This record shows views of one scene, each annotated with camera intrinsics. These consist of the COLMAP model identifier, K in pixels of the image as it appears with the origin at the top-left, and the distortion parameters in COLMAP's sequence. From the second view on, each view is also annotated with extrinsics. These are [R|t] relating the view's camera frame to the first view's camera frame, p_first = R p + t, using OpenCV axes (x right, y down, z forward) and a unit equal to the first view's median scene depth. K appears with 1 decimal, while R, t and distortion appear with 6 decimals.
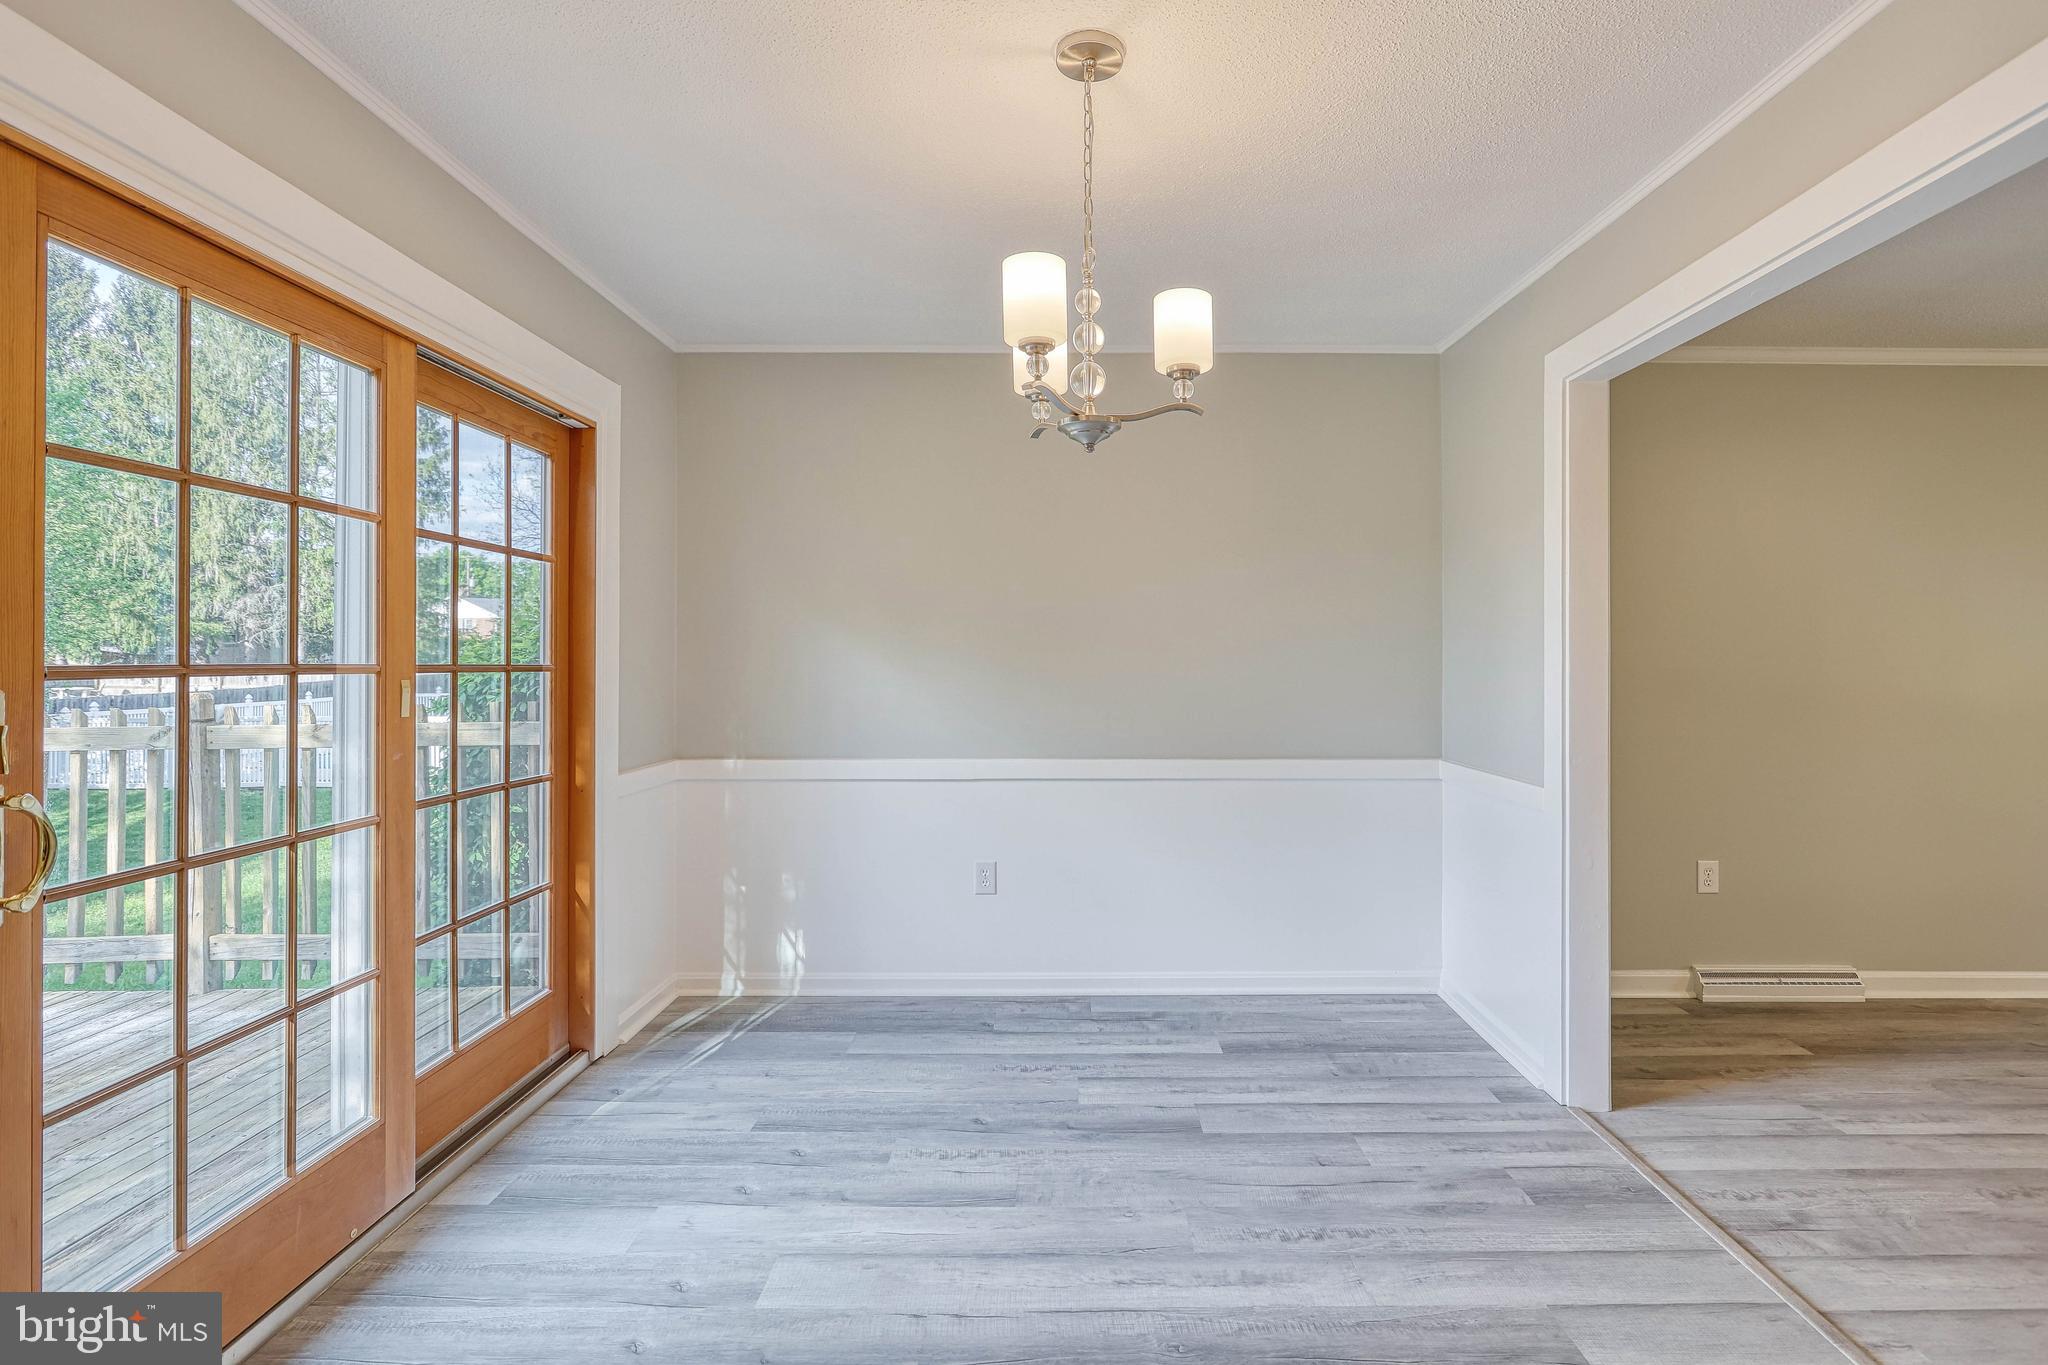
lens RADIAL K [[982.0, 0, 1072.1], [0, 982.0, 670.4], [0, 0, 1]] dist [-0.002503, 0.003392]
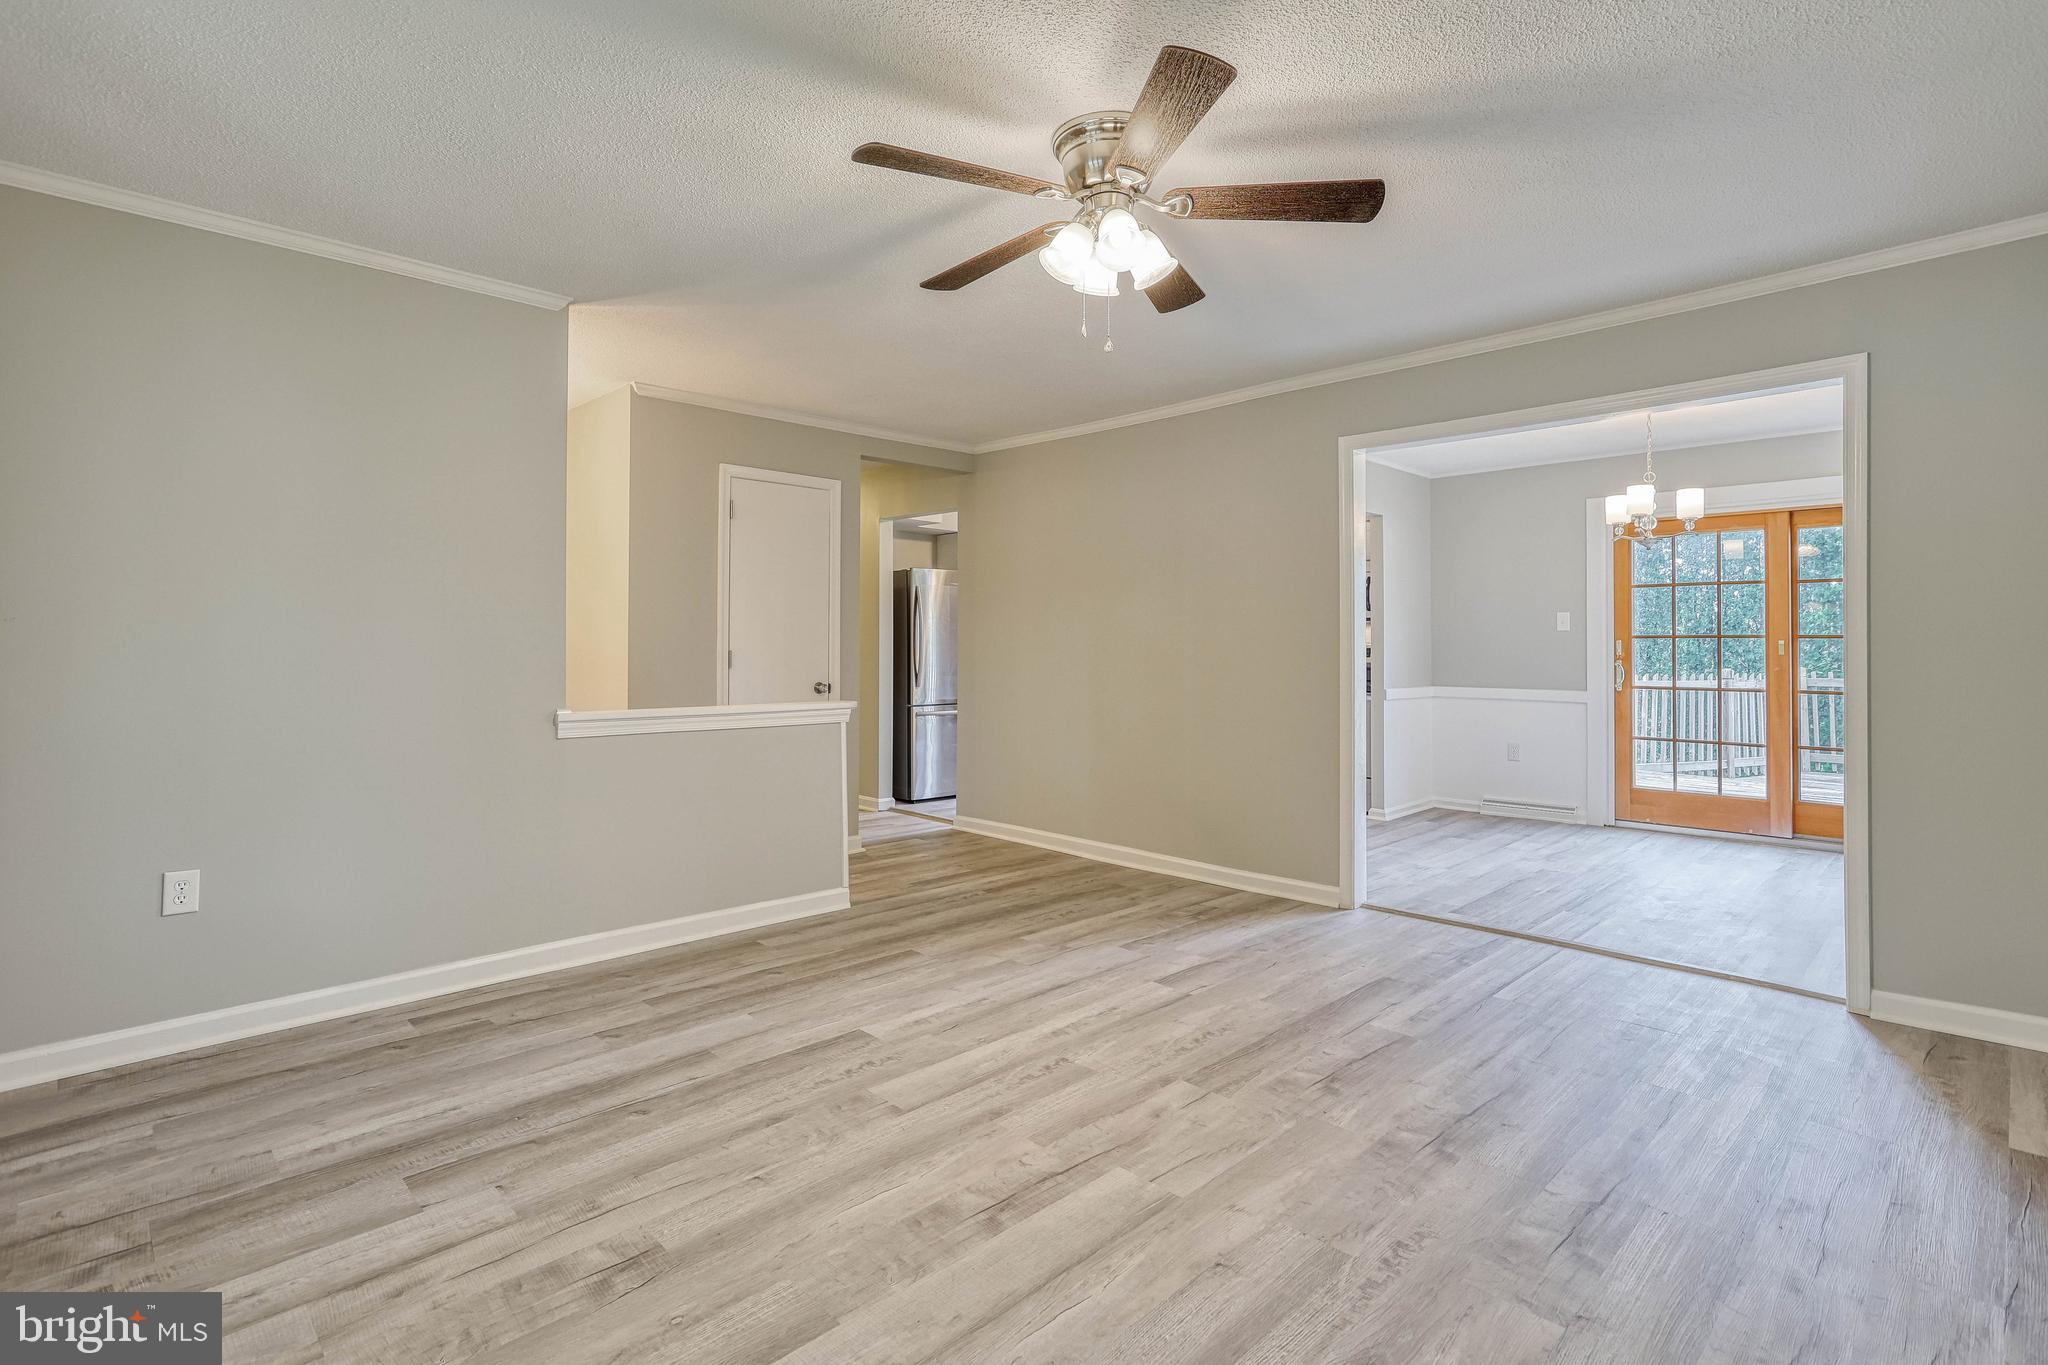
lens RADIAL K [[982.0, 0, 1040.5], [0, 982.0, 640.5], [0, 0, 1]] dist [-0.002503, 0.003392]
pose [[-0.714445, -0.006219, -0.699664, 2.133565], [-0.009083, 0.999959, 0.000388, 0.024453], [0.699633, 0.006632, -0.714472, 1.217622]]
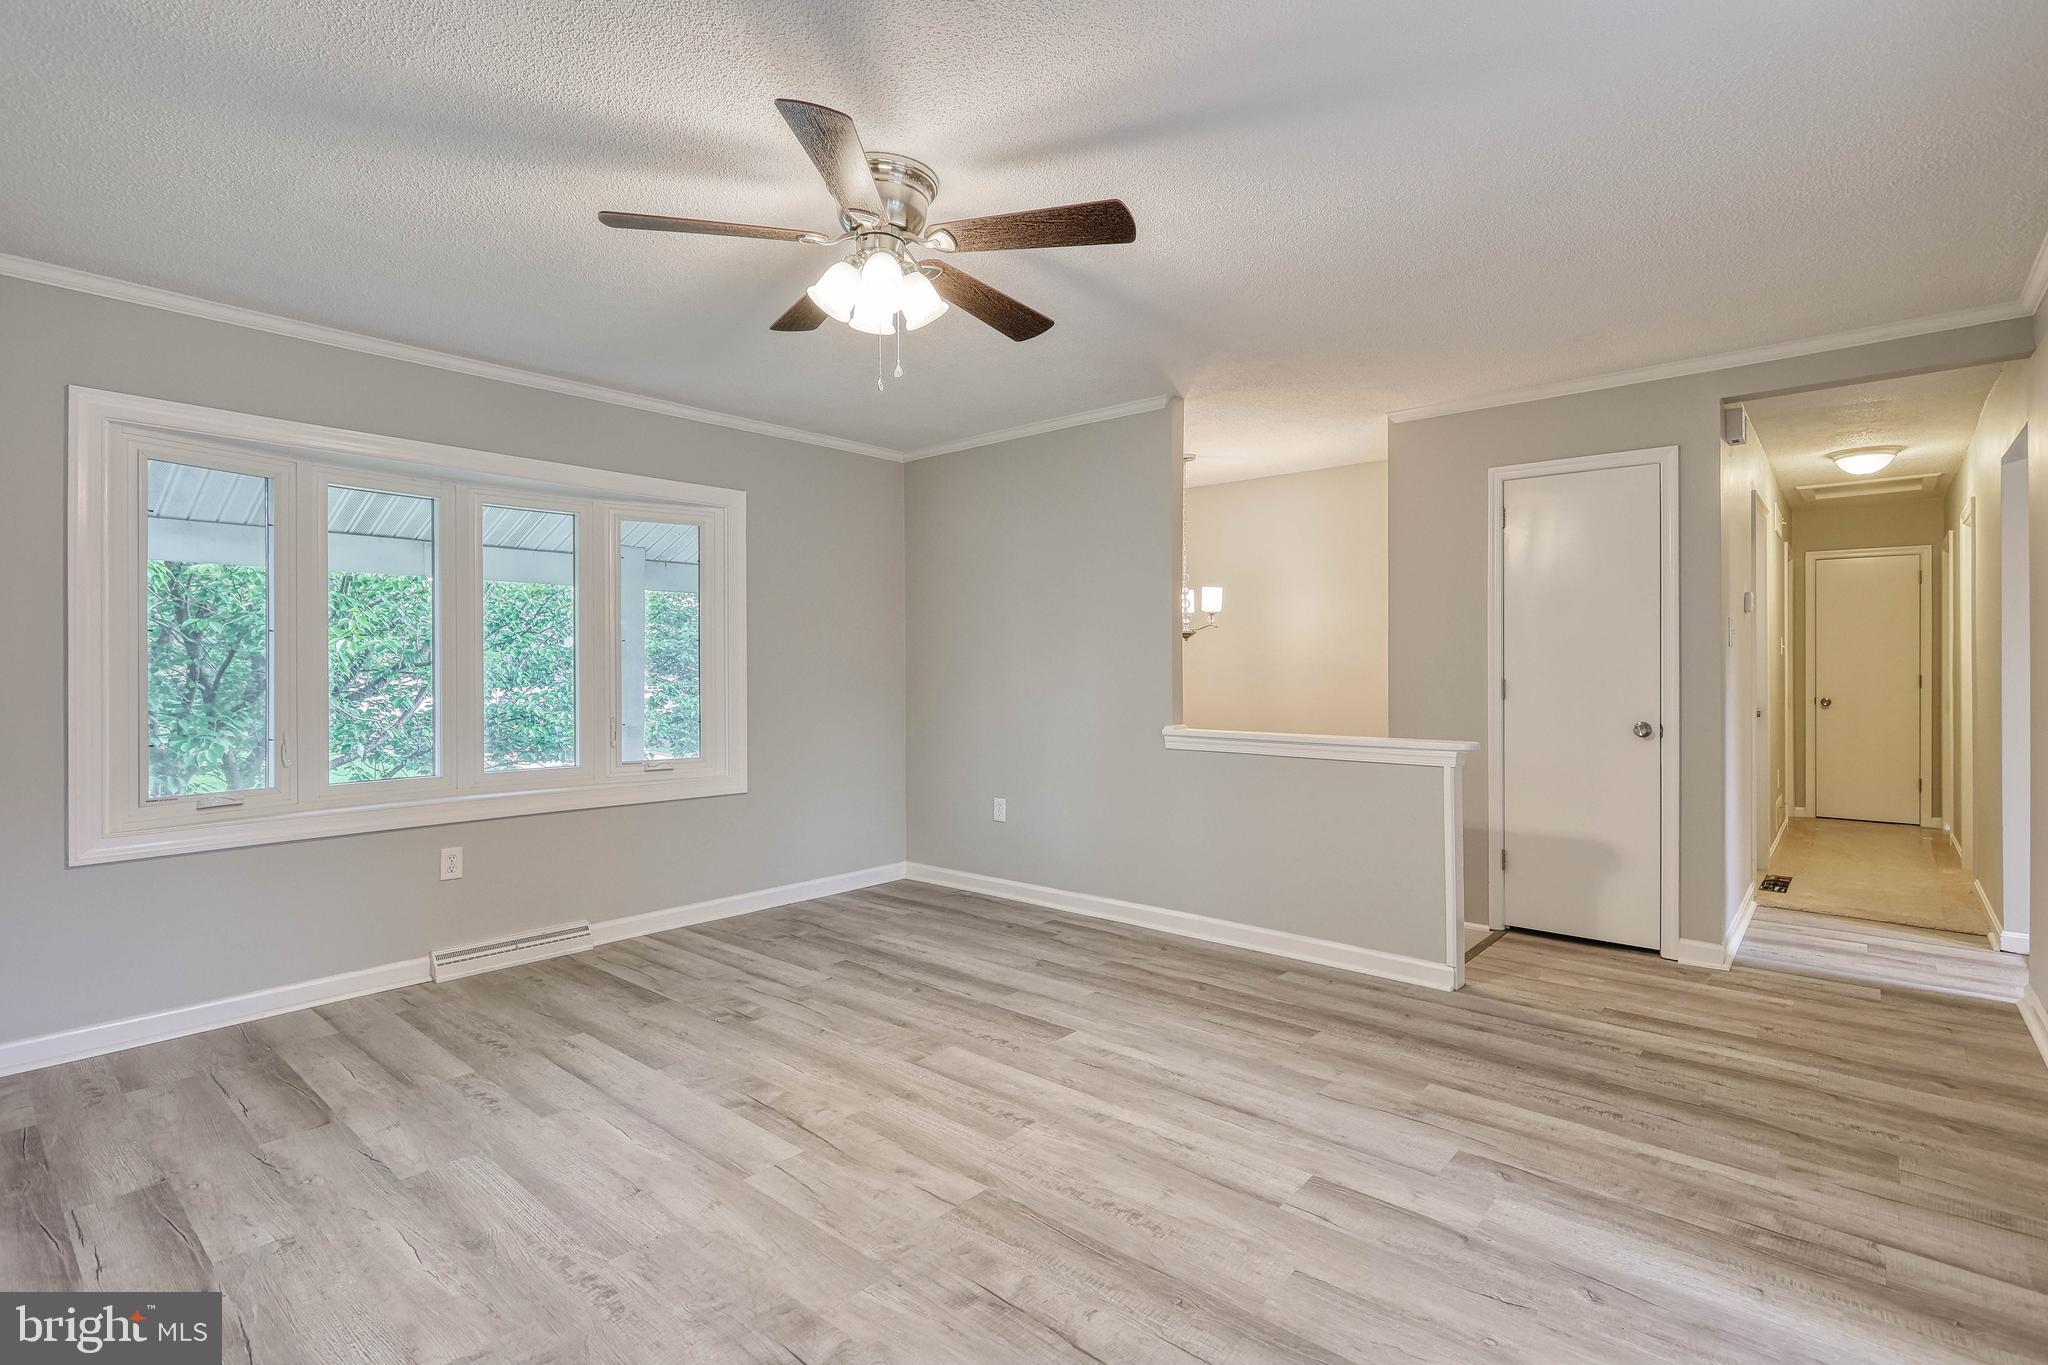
lens RADIAL K [[982.0, 0, 1022.8], [0, 982.0, 660.7], [0, 0, 1]] dist [-0.002503, 0.003392]
pose [[-0.746840, 0.005269, 0.664982, 0.730744], [0.007633, 0.999971, 0.000649, 0.014085], [-0.664959, 0.005561, -0.746859, 1.217786]]
